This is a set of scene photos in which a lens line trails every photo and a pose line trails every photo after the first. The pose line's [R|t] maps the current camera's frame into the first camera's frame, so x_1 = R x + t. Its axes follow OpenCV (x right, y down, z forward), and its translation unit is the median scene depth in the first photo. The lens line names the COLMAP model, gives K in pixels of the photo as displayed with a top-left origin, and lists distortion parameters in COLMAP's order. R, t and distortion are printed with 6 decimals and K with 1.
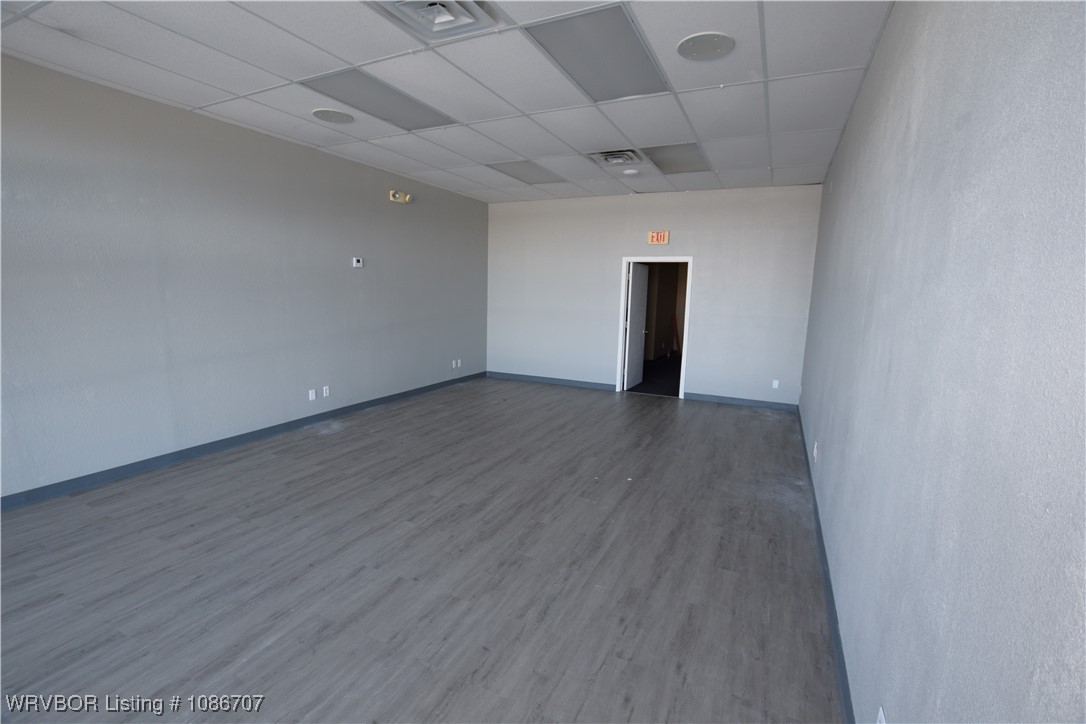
lens RADIAL K [[477.1, 0, 542.2], [0, 477.1, 365.9], [0, 0, 1]] dist [0.000126, 0.000098]
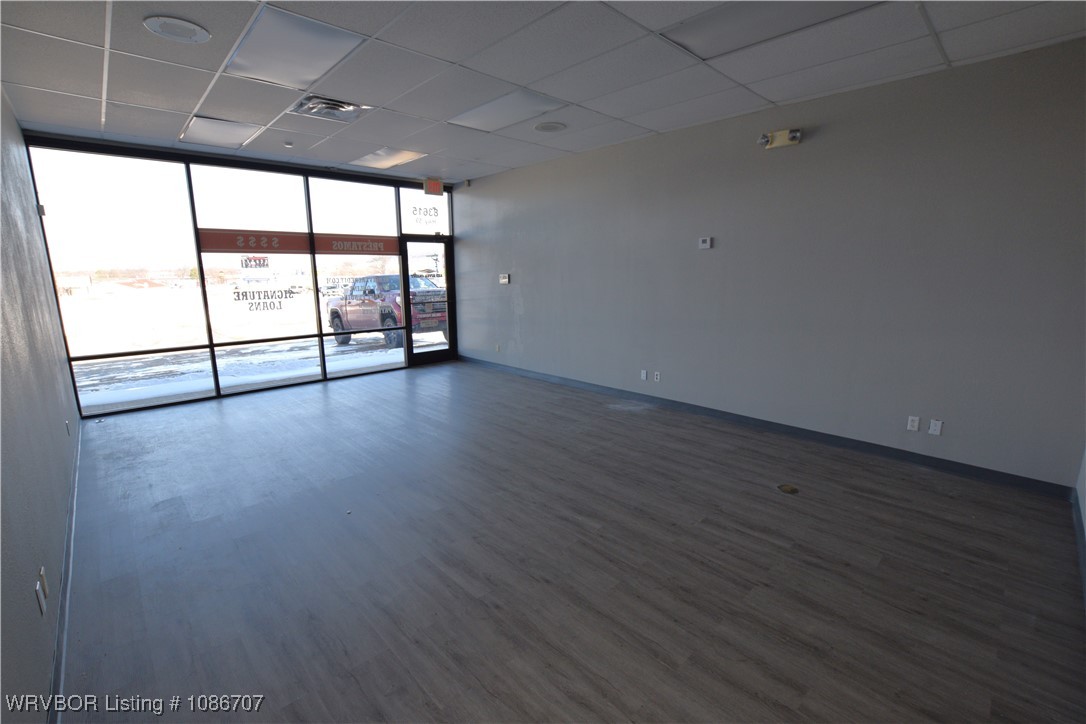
lens RADIAL K [[477.1, 0, 542.1], [0, 477.1, 357.9], [0, 0, 1]] dist [0.000126, 0.000098]
pose [[-0.347453, 0.150183, -0.925593, 0.588480], [-0.146865, 0.966193, 0.211901, -0.172464], [0.926125, 0.209563, -0.313650, 1.146256]]
